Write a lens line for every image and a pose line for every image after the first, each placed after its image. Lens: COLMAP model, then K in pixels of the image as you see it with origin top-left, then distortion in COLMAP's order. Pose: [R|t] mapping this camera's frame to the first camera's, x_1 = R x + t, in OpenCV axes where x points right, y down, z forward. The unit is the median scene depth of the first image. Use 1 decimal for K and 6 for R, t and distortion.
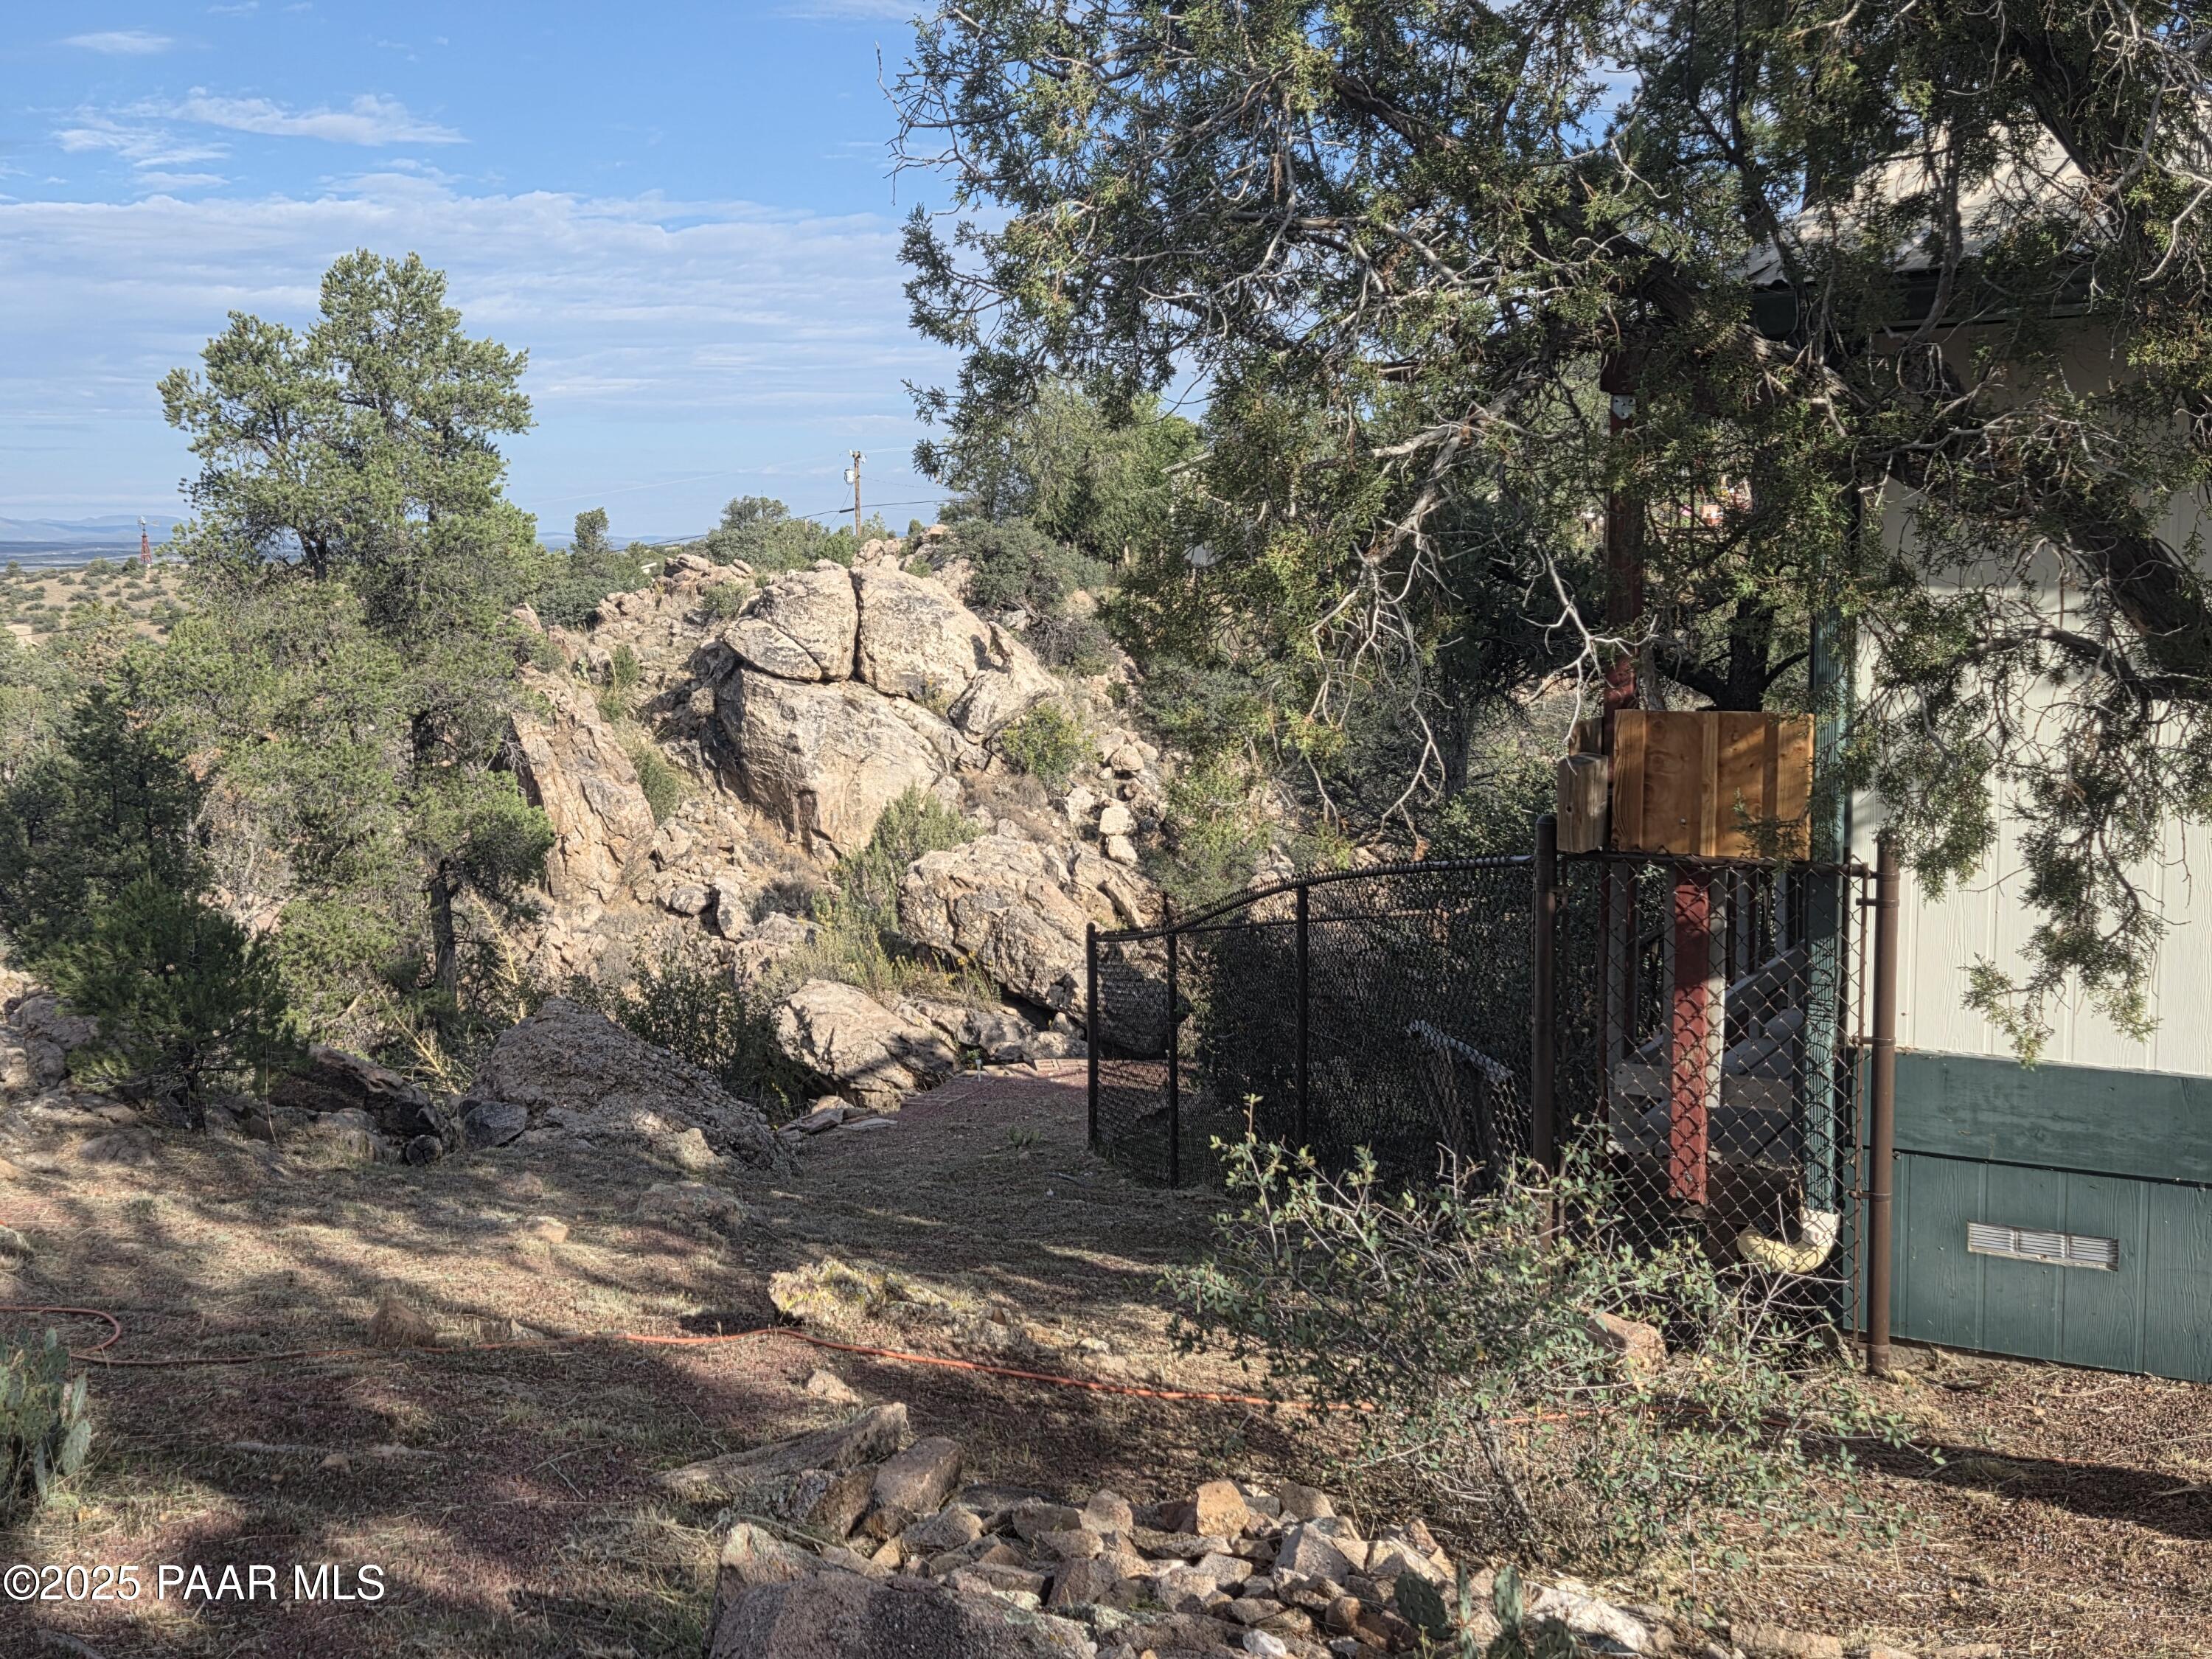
lens RADIAL K [[2408.3, 0, 1102.5], [0, 2408.3, 835.8], [0, 0, 1]] dist [0.064238, 0.000000]
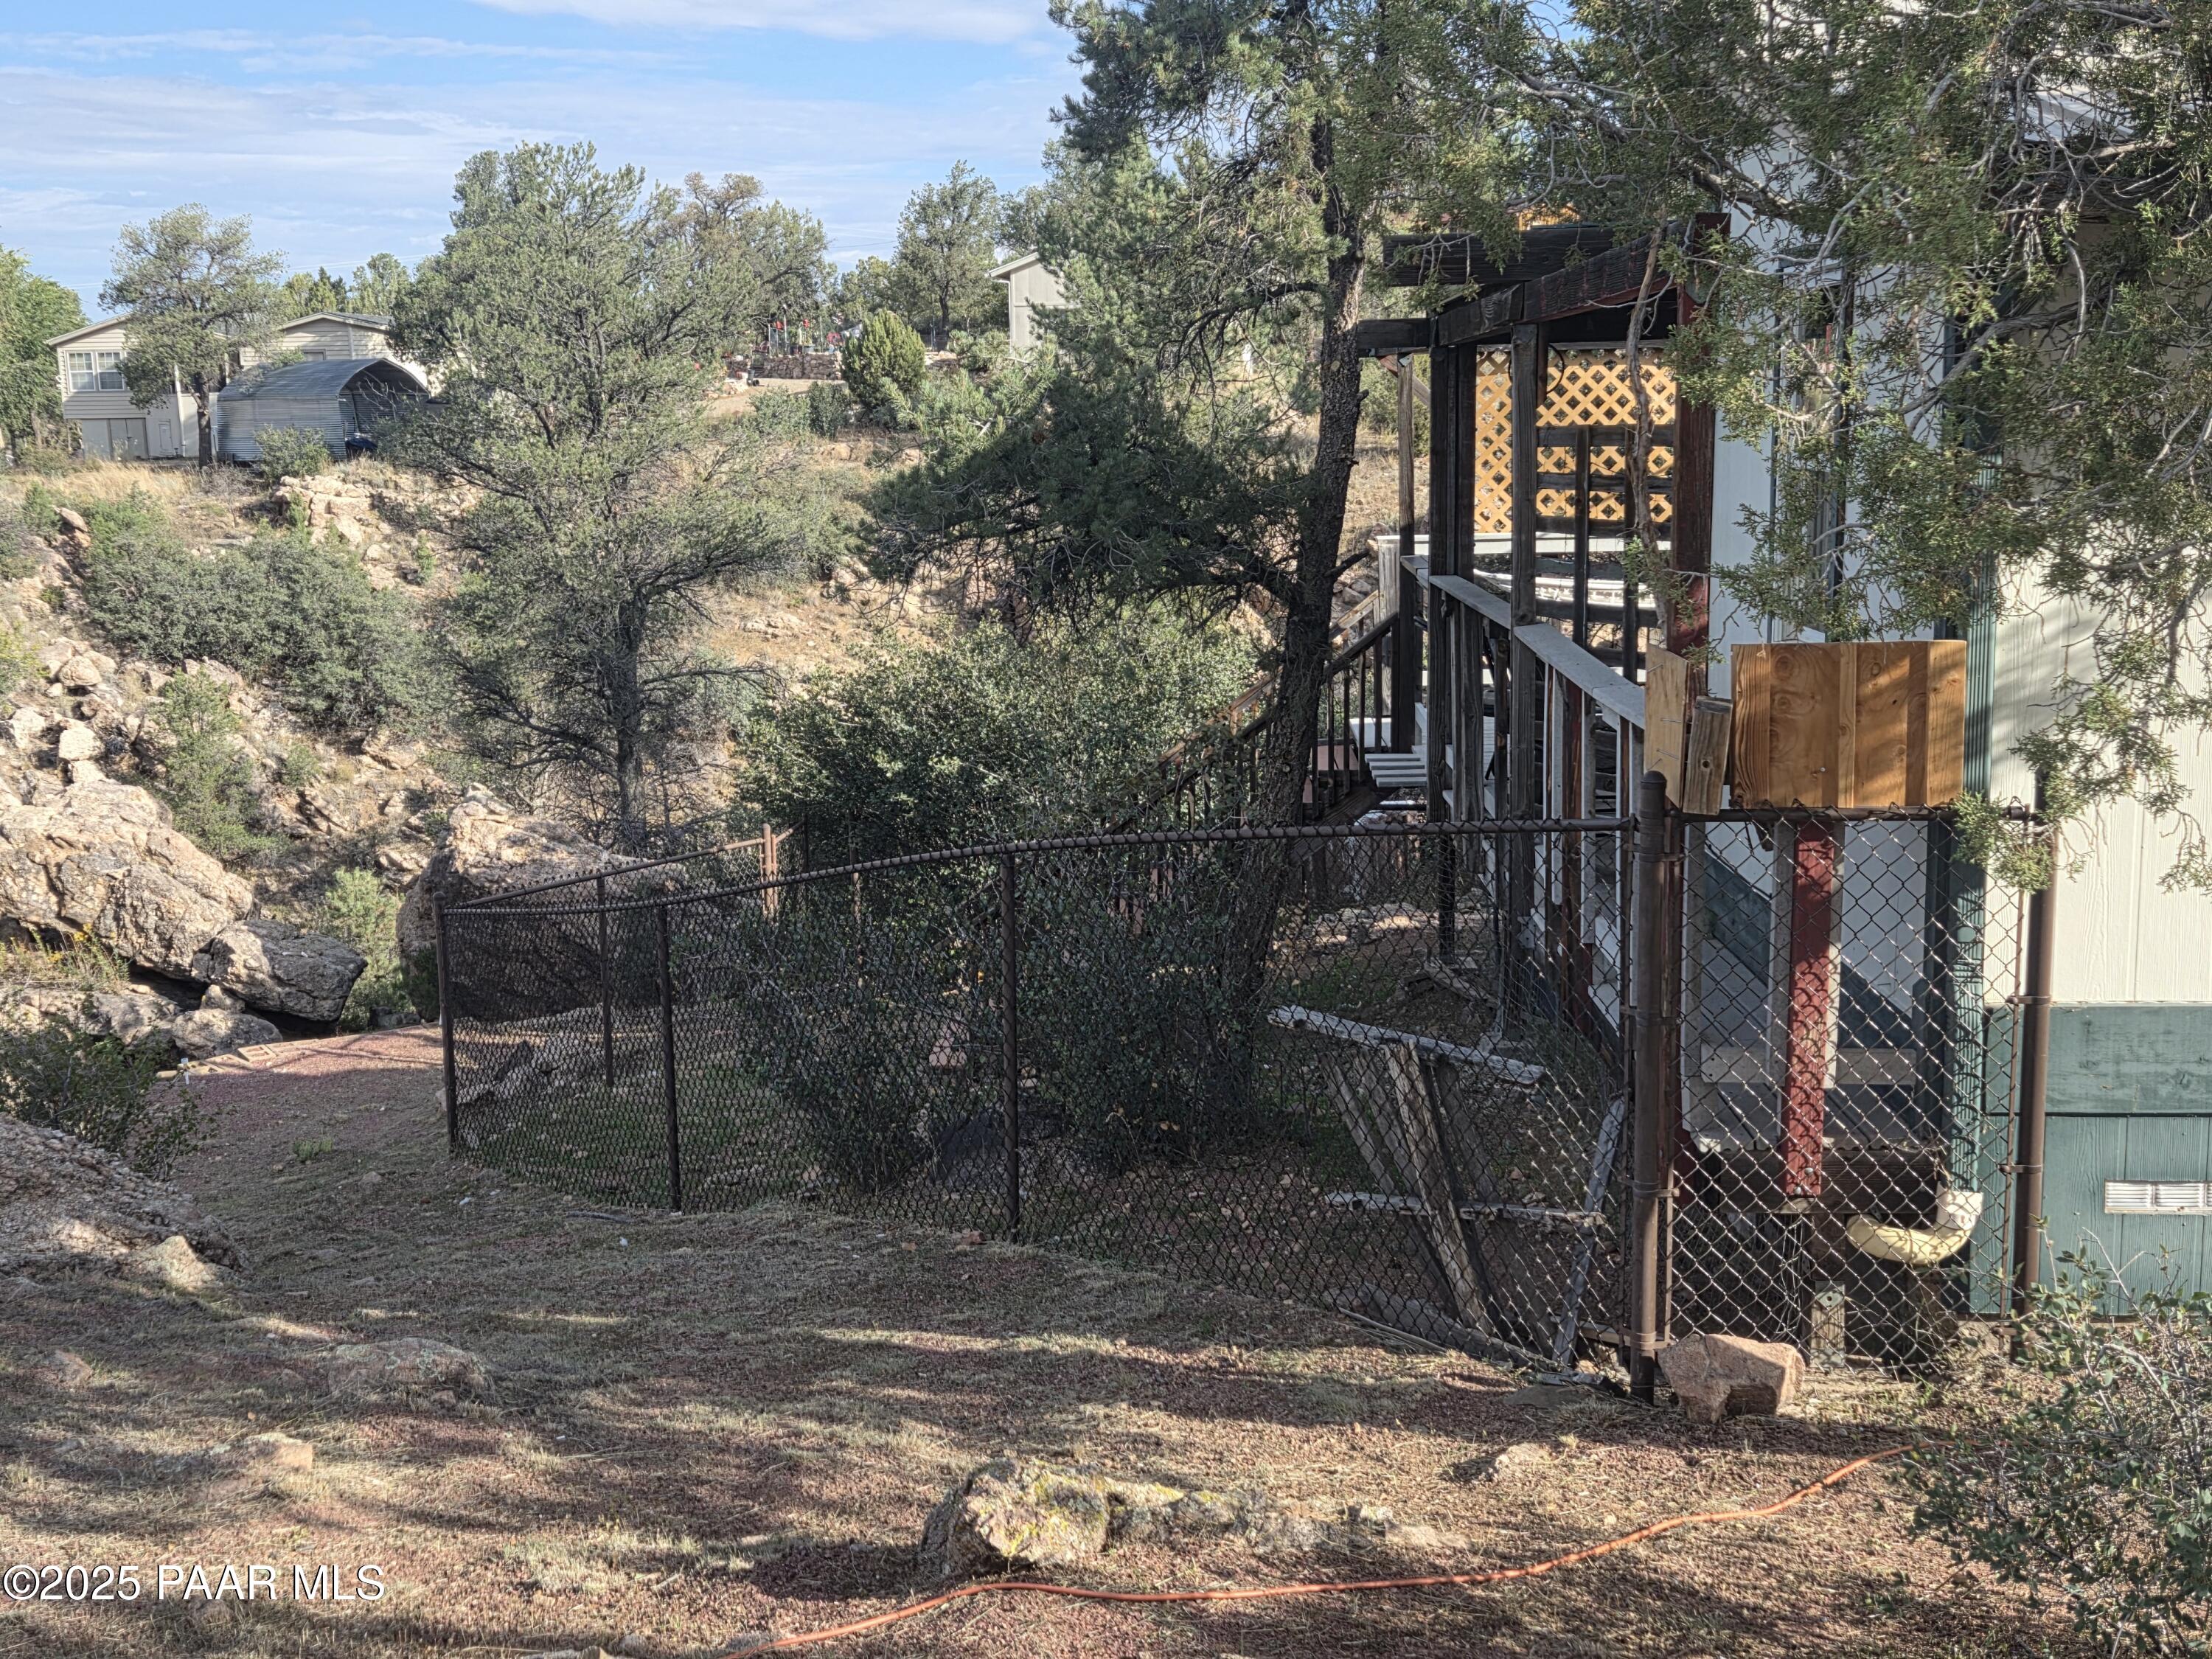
lens RADIAL K [[2408.3, 0, 1106.2], [0, 2408.3, 817.7], [0, 0, 1]] dist [0.064238, 0.000000]
pose [[0.899265, -0.080120, 0.430003, -0.097748], [0.061943, 0.996500, 0.056129, -0.014332], [-0.432996, -0.023839, 0.901081, 0.086688]]
